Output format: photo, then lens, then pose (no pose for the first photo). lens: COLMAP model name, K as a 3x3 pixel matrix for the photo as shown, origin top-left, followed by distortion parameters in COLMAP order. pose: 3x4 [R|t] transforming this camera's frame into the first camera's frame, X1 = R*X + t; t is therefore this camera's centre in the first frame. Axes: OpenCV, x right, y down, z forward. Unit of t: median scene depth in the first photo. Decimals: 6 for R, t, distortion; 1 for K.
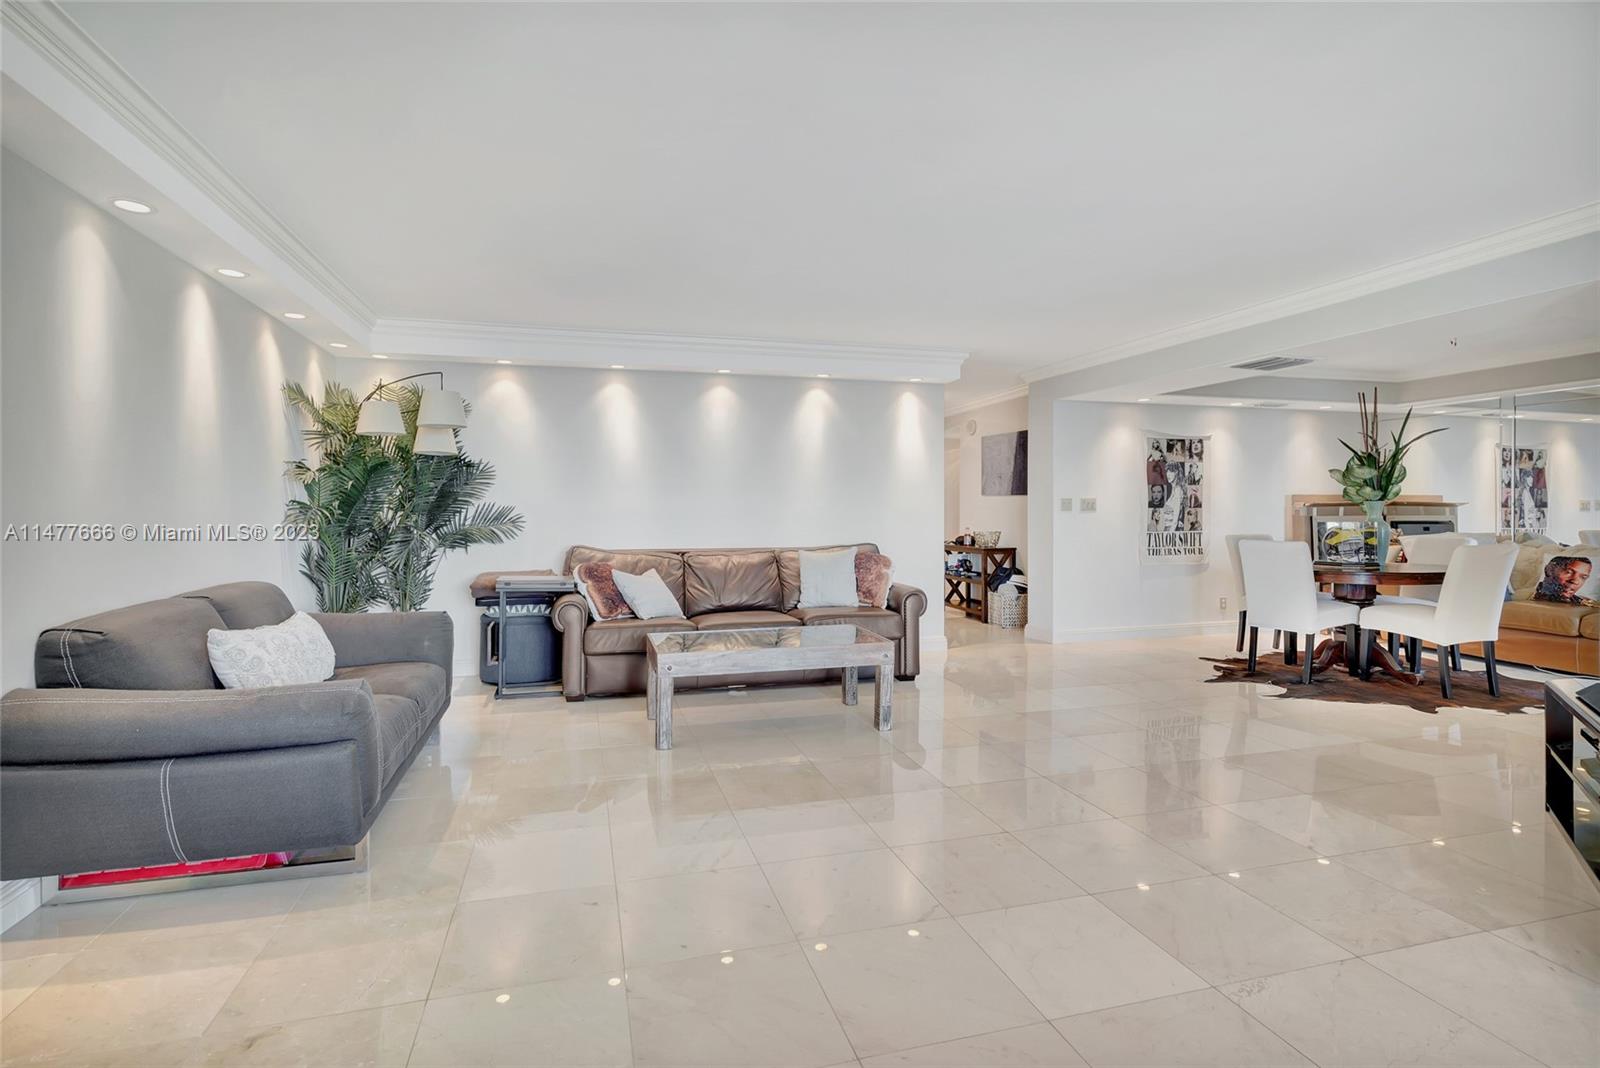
lens RADIAL K [[753.5, 0, 795.3], [0, 753.5, 524.8], [0, 0, 1]] dist [-0.003940, -0.000648]
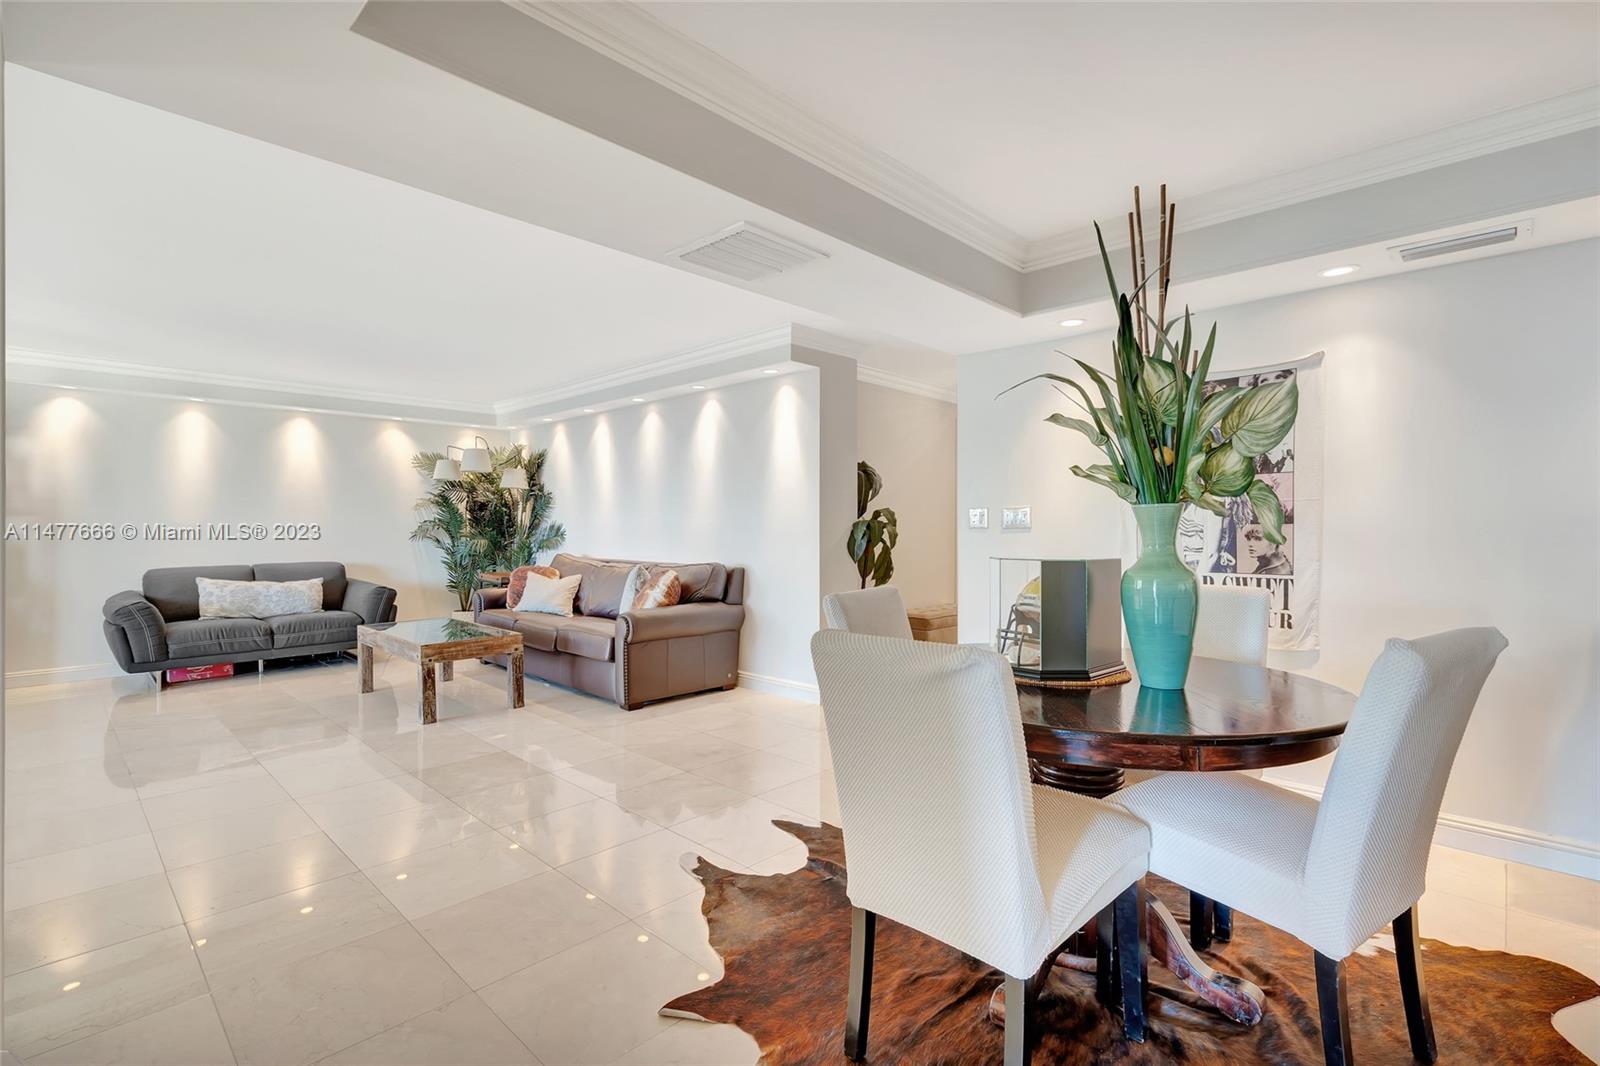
lens RADIAL K [[753.5, 0, 805.1], [0, 753.5, 534.5], [0, 0, 1]] dist [-0.003940, -0.000648]
pose [[0.503091, 0.011089, -0.864163, 0.787033], [-0.013796, 0.999893, 0.004799, -0.014562], [0.864124, 0.009508, 0.503190, 0.533416]]
